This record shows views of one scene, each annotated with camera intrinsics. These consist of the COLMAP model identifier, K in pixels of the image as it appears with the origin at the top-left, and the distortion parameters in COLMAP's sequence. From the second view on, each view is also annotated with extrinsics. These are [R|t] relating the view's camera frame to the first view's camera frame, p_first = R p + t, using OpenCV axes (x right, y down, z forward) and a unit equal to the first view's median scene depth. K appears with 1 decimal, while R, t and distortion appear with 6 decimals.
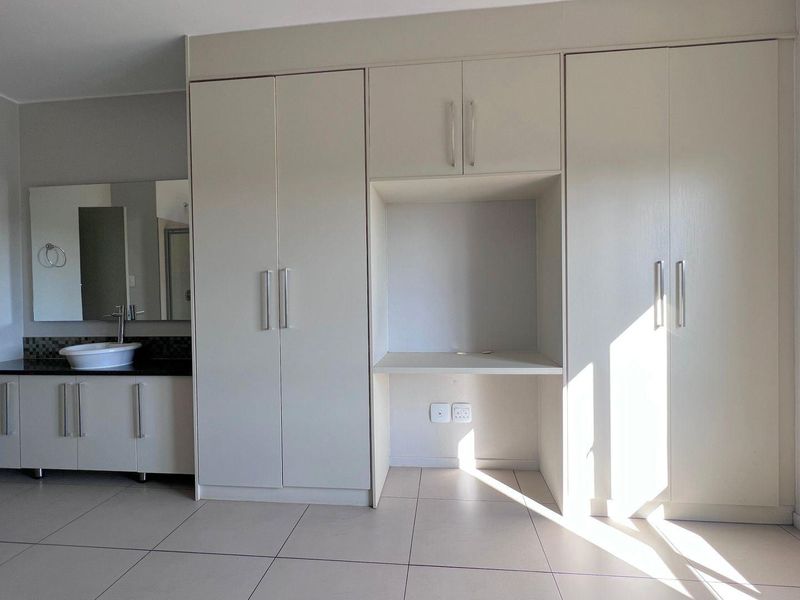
lens RADIAL K [[421.8, 0, 397.4], [0, 421.8, 296.8], [0, 0, 1]] dist [-0.004516, -0.000910]
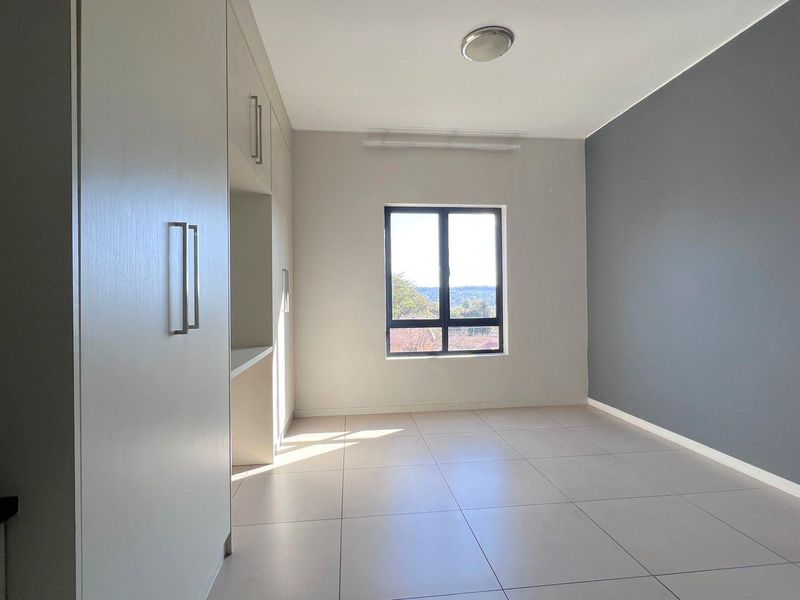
lens RADIAL K [[421.8, 0, 397.4], [0, 421.8, 296.8], [0, 0, 1]] dist [-0.004516, -0.000910]
pose [[-0.222516, 0.020907, 0.974705, -1.066193], [0.028572, 0.999480, -0.014916, 0.070716], [-0.974510, 0.024530, -0.222998, 1.065347]]
